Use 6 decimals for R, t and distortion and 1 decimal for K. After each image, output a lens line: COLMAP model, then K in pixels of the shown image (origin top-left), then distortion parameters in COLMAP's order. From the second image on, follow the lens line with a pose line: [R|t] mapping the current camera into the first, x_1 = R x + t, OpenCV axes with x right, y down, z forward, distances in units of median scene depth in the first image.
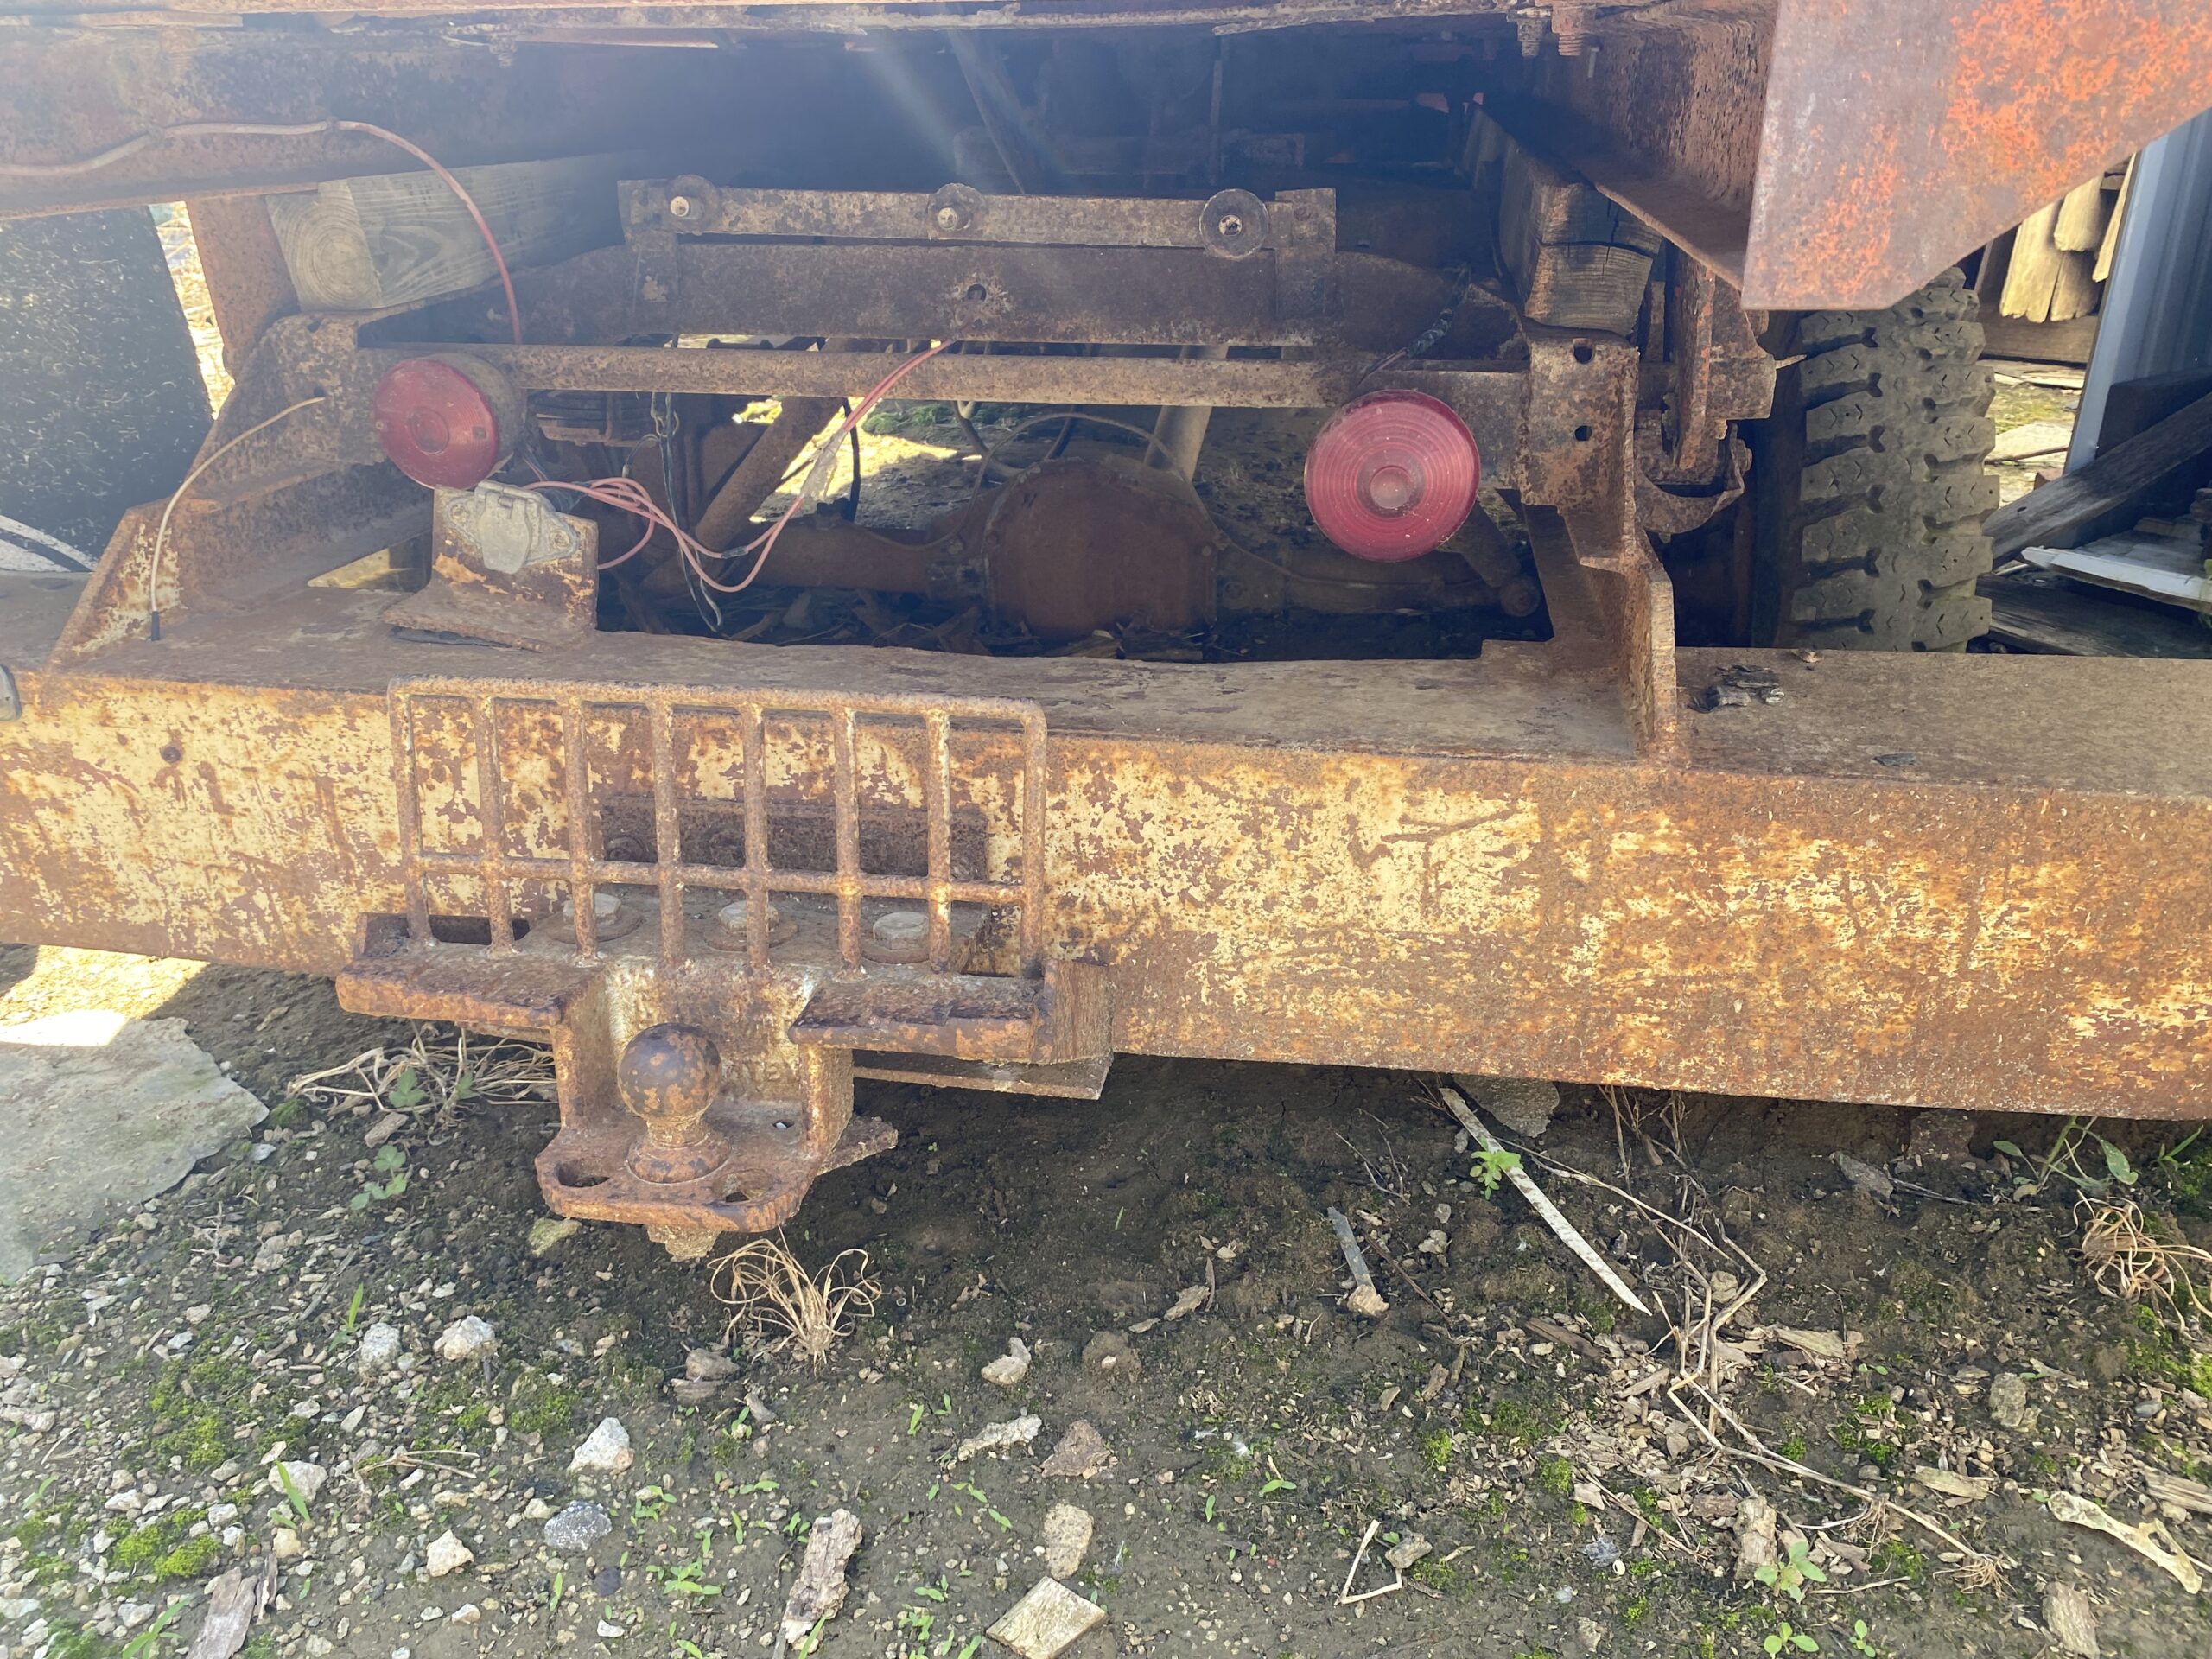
lens RADIAL K [[1670.1, 0, 1106.0], [0, 1670.1, 829.5], [0, 0, 1]] dist [0.010469, -0.002636]
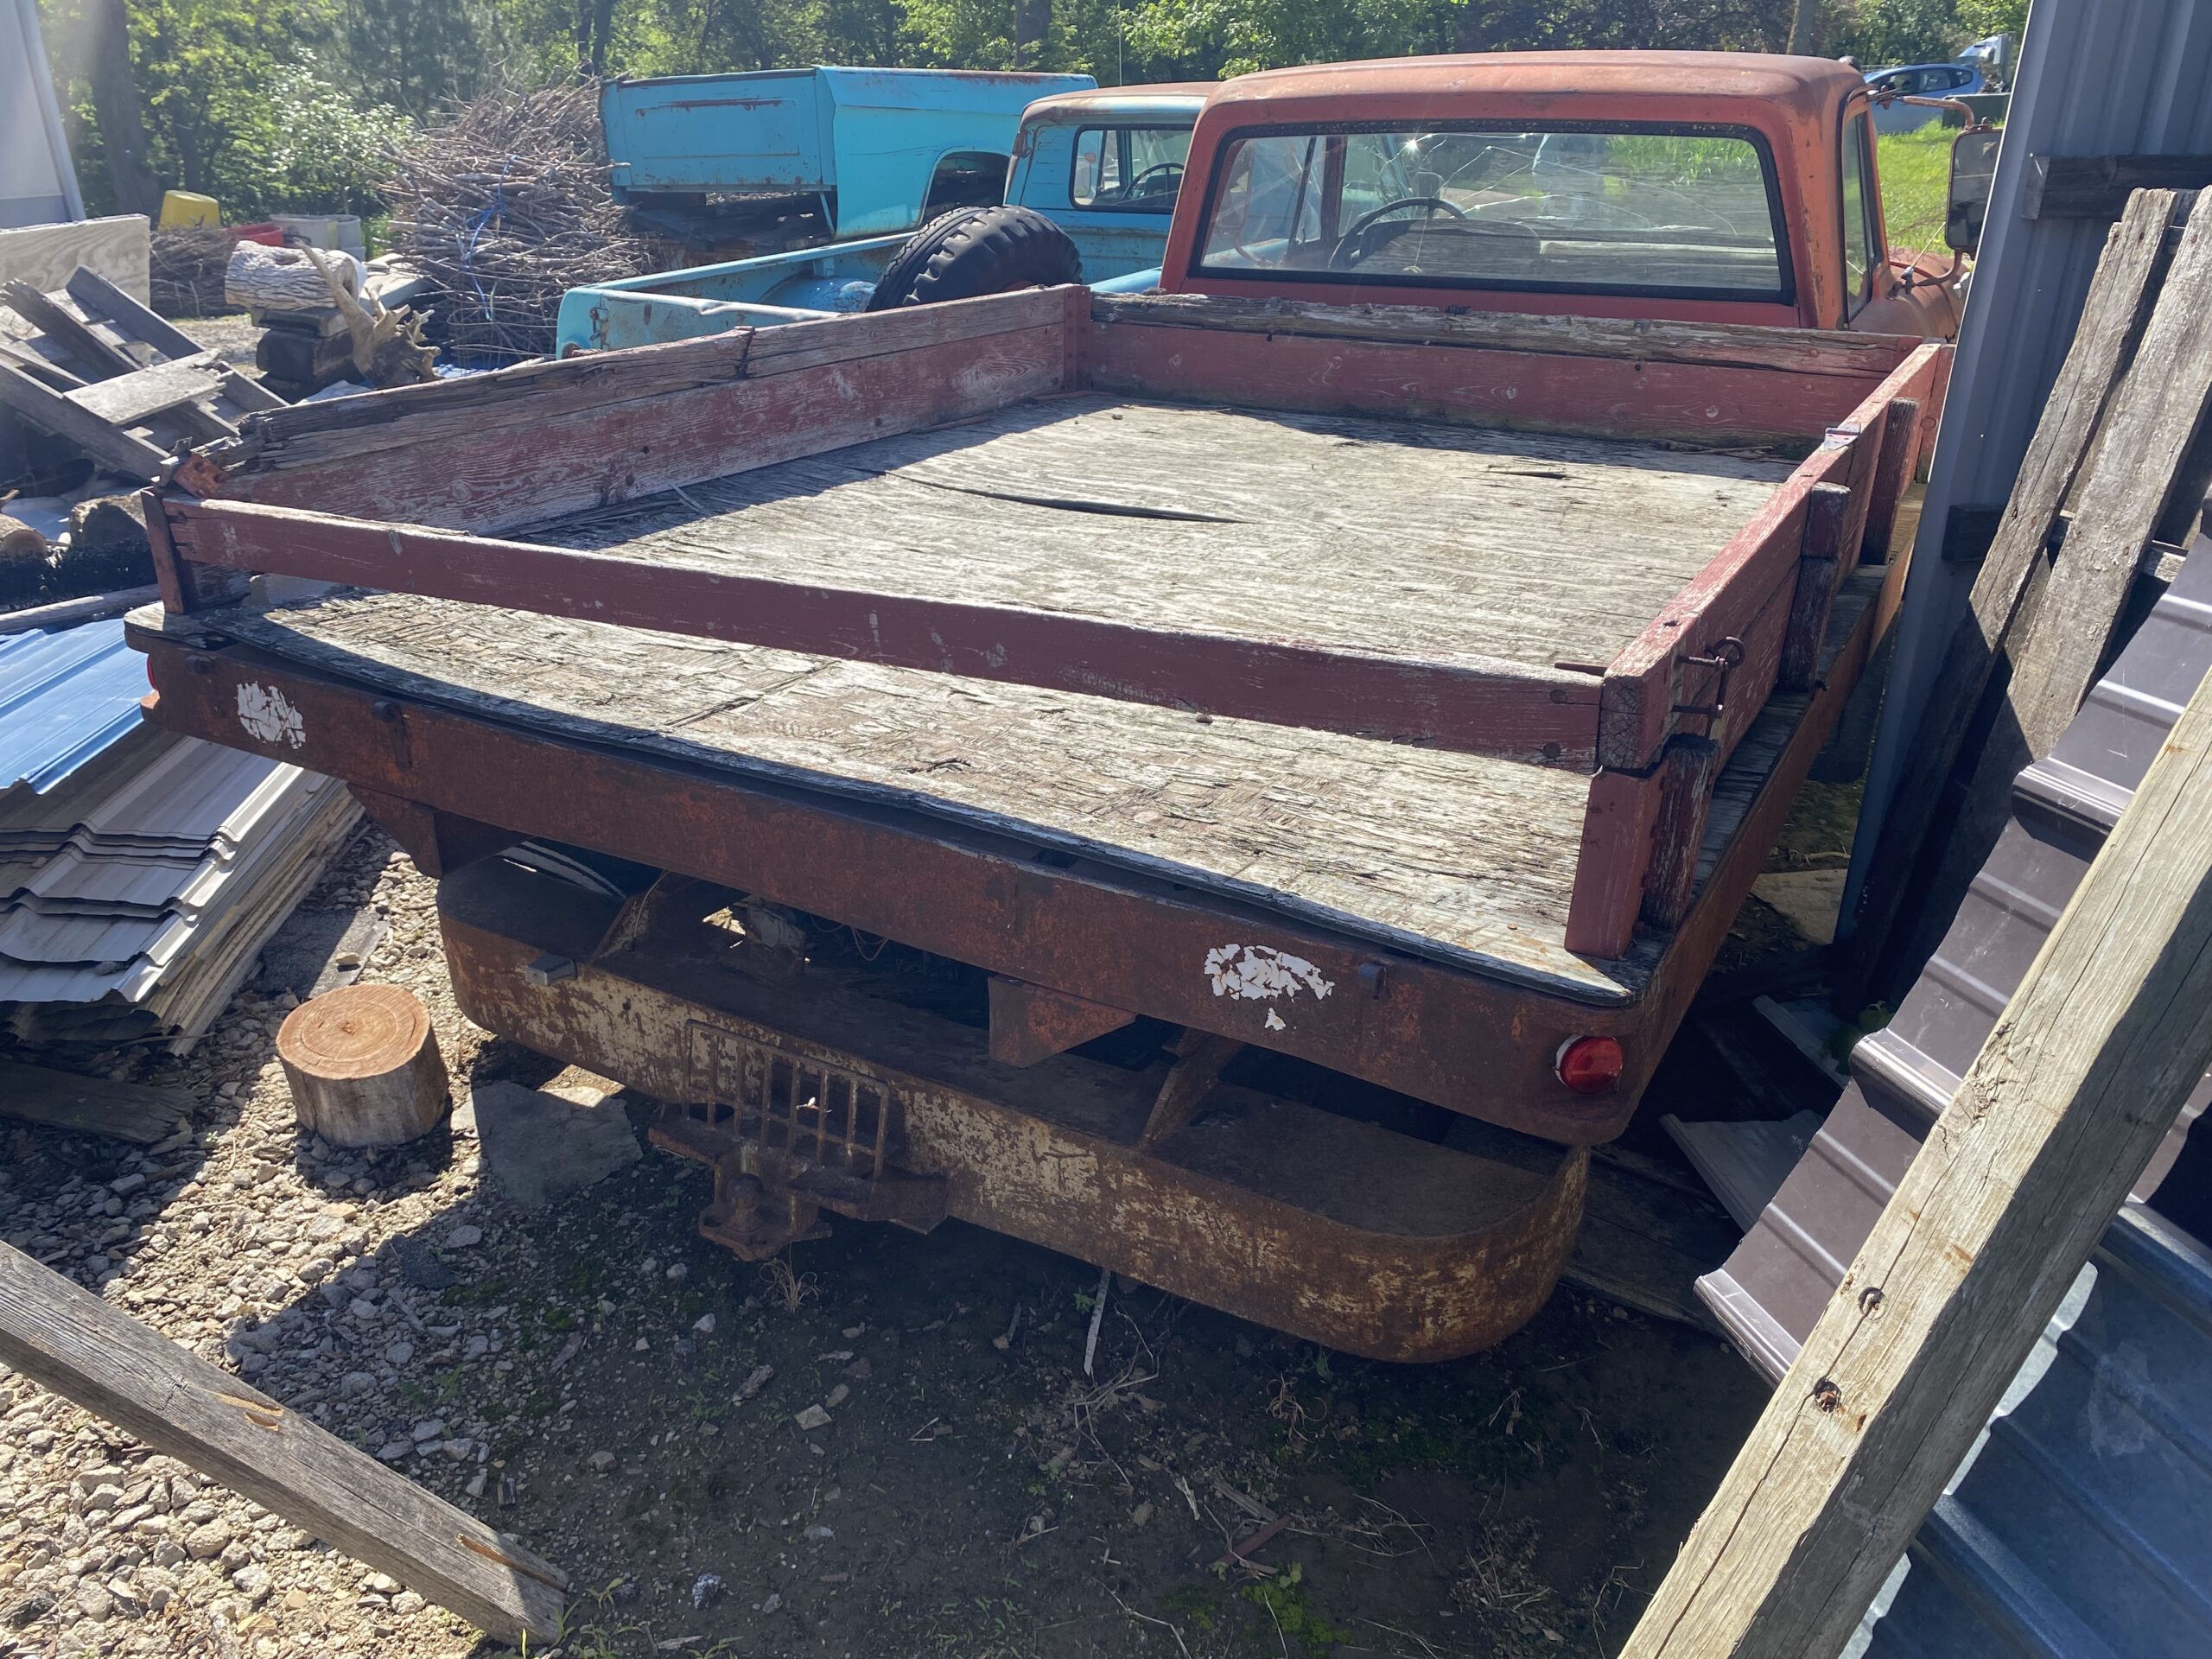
lens RADIAL K [[1670.1, 0, 1106.0], [0, 1670.1, 829.5], [0, 0, 1]] dist [0.010469, -0.002636]
pose [[0.938219, 0.150837, -0.311437, 0.904180], [-0.157128, 0.987566, 0.004949, -0.466932], [0.308311, 0.044292, 0.950254, -1.227677]]
